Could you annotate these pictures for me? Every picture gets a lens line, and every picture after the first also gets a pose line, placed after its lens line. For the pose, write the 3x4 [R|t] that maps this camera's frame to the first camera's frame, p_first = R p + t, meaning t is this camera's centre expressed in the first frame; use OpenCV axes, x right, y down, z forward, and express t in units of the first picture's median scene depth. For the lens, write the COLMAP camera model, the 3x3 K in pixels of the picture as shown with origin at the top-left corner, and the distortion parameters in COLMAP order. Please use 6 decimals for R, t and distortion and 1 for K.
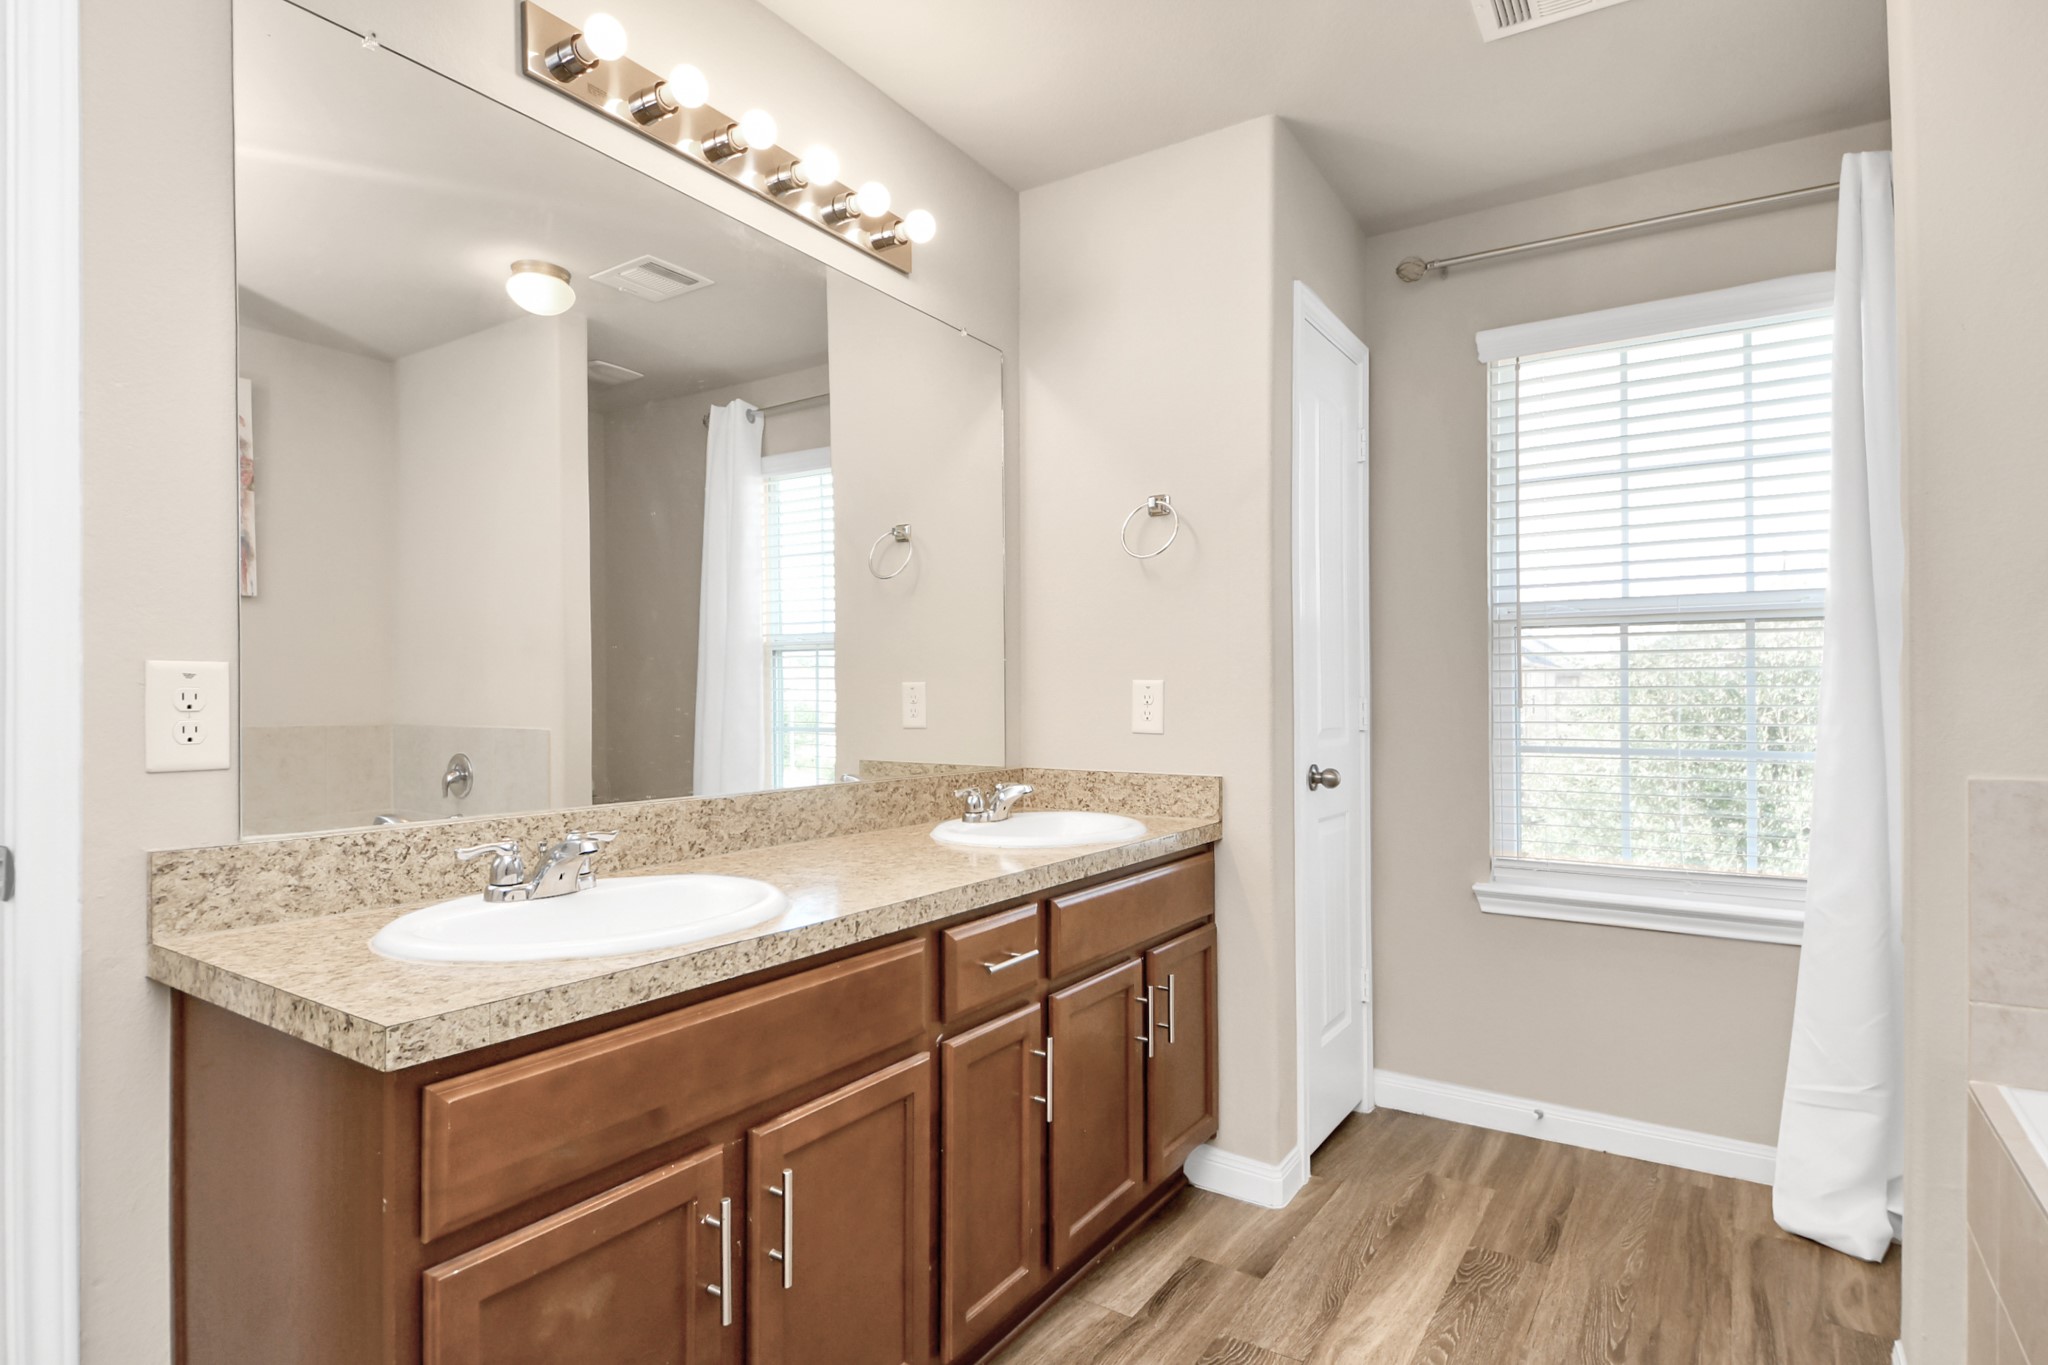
lens RADIAL K [[1030.9, 0, 1014.0], [0, 1030.9, 686.0], [0, 0, 1]] dist [0.061377, -0.060823]
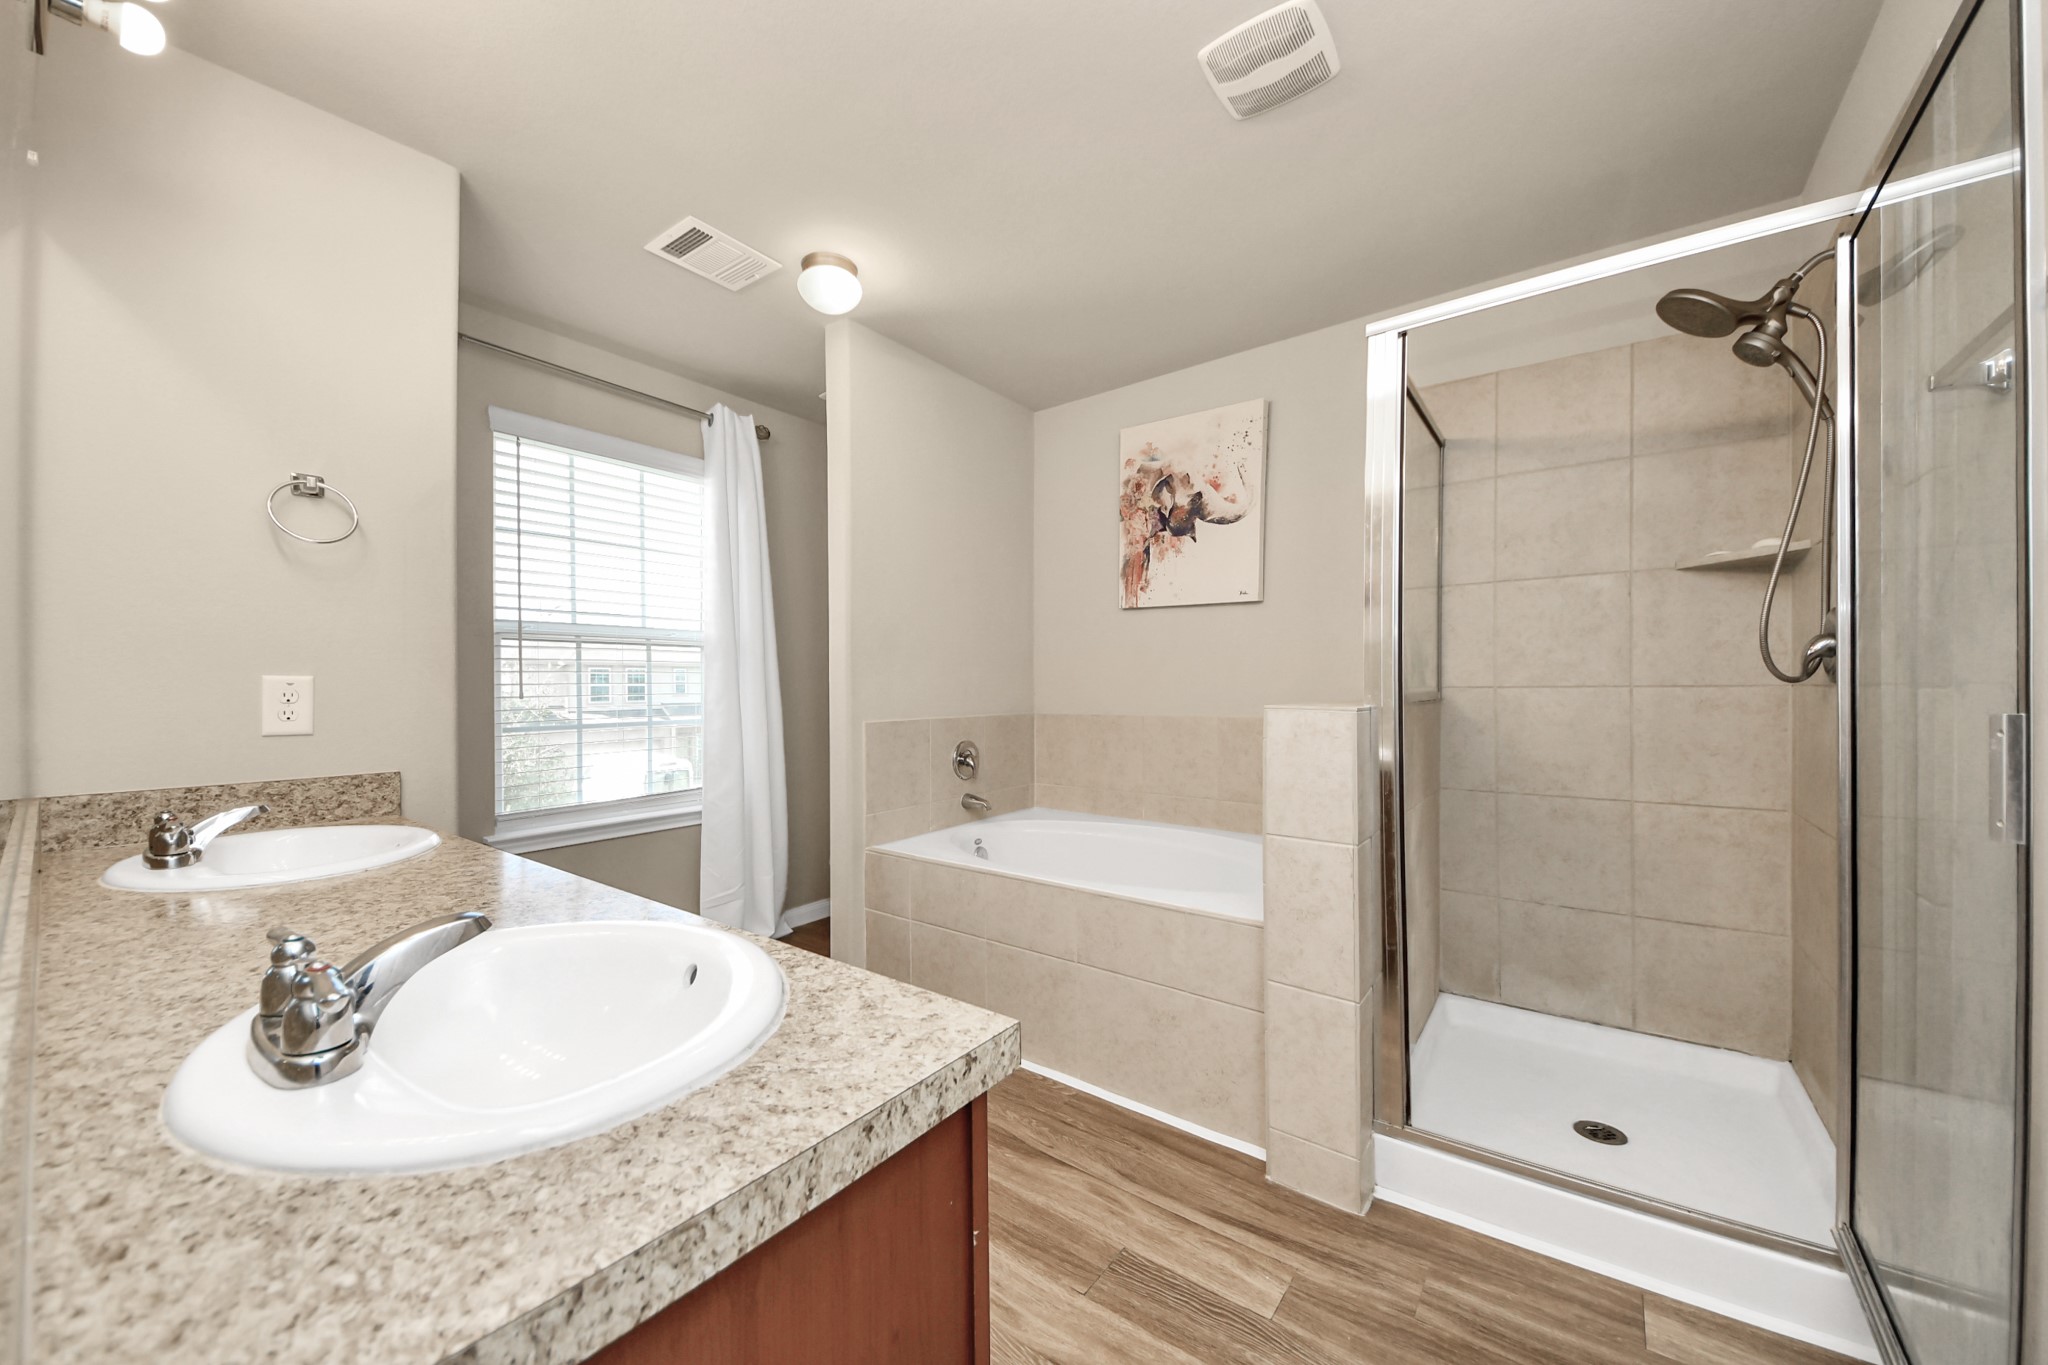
lens RADIAL K [[711.7, 0, 1024.0], [0, 711.7, 682.5], [0, 0, 1]] dist [-0.001337, -0.012819]
pose [[0.092097, 0.000259, 0.995750, -0.414825], [0.001794, 0.999998, -0.000426, 0.001171], [-0.995748, 0.001825, 0.092096, 0.304351]]
